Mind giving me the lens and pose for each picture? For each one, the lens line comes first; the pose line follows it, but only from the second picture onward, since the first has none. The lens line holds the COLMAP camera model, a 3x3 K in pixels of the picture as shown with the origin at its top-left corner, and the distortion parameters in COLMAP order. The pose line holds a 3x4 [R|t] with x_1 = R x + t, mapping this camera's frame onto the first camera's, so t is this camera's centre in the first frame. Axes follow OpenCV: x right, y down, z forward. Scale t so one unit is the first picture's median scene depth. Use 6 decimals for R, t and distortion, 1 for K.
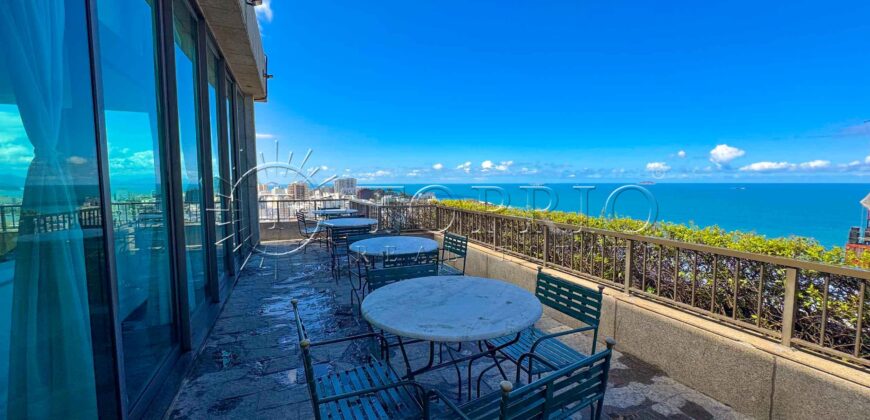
lens RADIAL K [[352.4, 0, 435.0], [0, 352.4, 210.0], [0, 0, 1]] dist [0.013847, 0.000012]
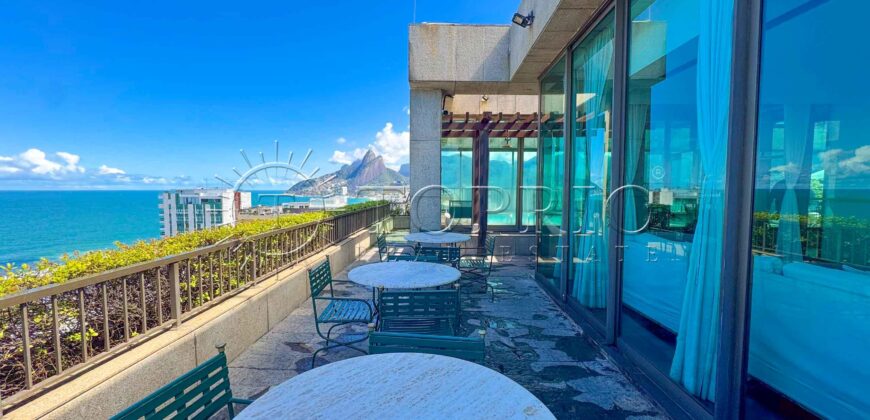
lens RADIAL K [[352.4, 0, 435.0], [0, 352.4, 210.0], [0, 0, 1]] dist [0.013847, 0.000012]
pose [[-0.913641, -0.022745, 0.405886, -0.467307], [0.035387, 0.990194, 0.135145, -0.134014], [-0.404980, 0.137837, -0.903876, 1.566510]]
